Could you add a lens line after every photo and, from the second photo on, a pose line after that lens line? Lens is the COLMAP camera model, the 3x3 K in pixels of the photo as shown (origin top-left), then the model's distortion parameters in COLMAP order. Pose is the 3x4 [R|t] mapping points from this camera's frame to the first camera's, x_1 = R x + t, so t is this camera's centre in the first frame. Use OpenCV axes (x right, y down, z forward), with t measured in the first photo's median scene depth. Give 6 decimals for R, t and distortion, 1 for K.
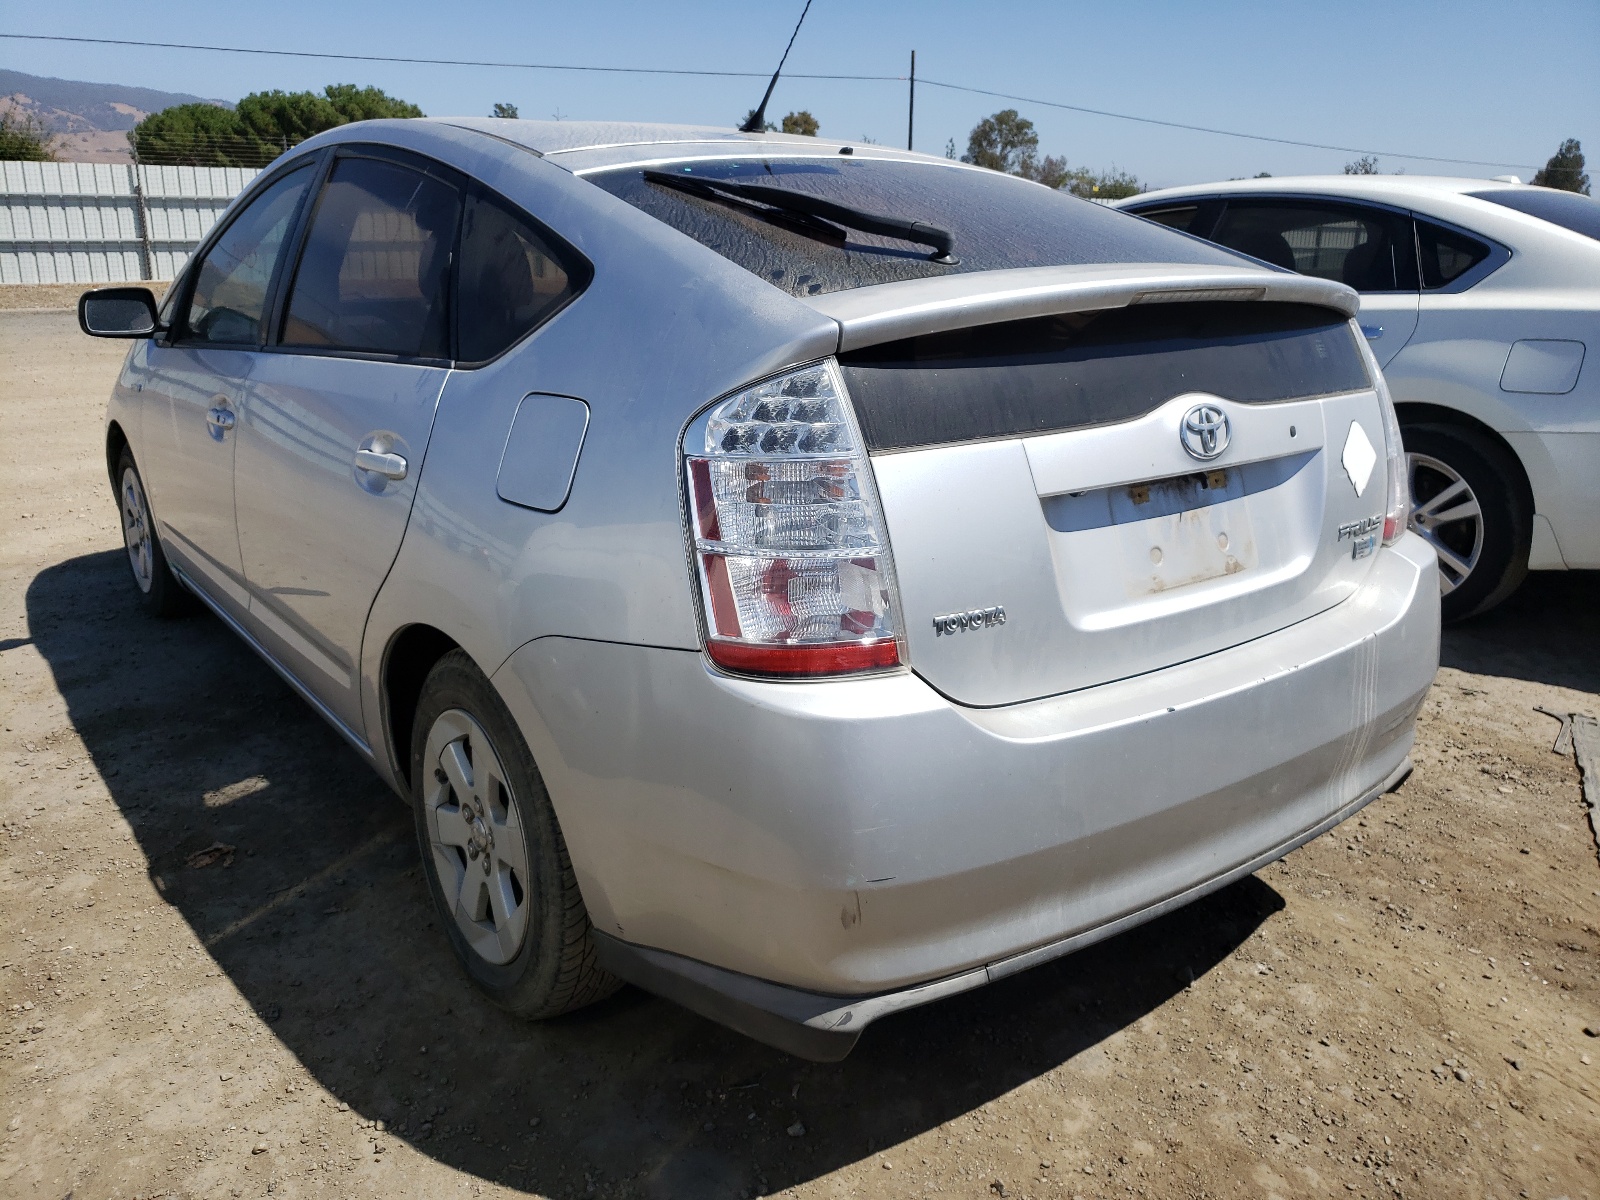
lens RADIAL K [[1204.3, 0, 800.0], [0, 1204.3, 600.0], [0, 0, 1]] dist [-0.003193, -0.000028]
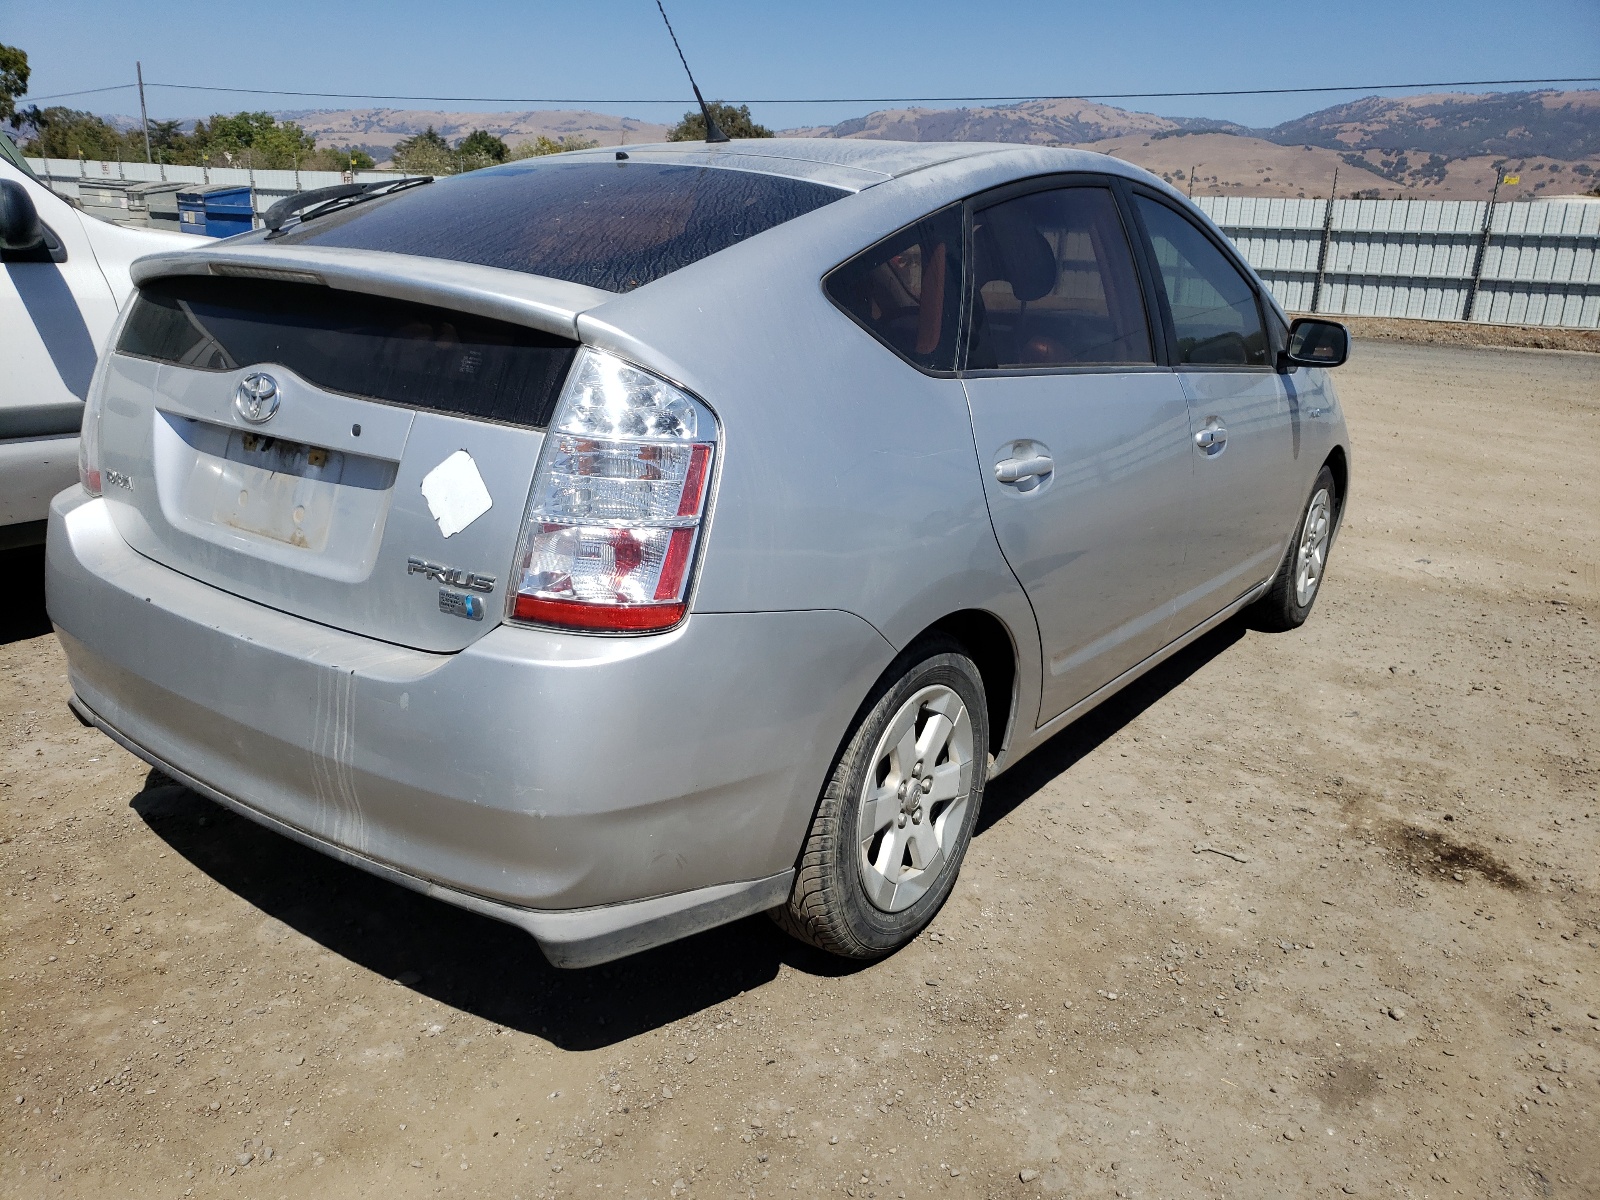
lens RADIAL K [[1217.7, 0, 800.0], [0, 1217.7, 600.0], [0, 0, 1]] dist [-0.002395, -0.001497]
pose [[0.321362, 0.279973, -0.904622, 1.362390], [-0.314939, 0.932514, 0.176725, -0.280320], [0.893051, 0.228108, 0.387849, 0.908394]]
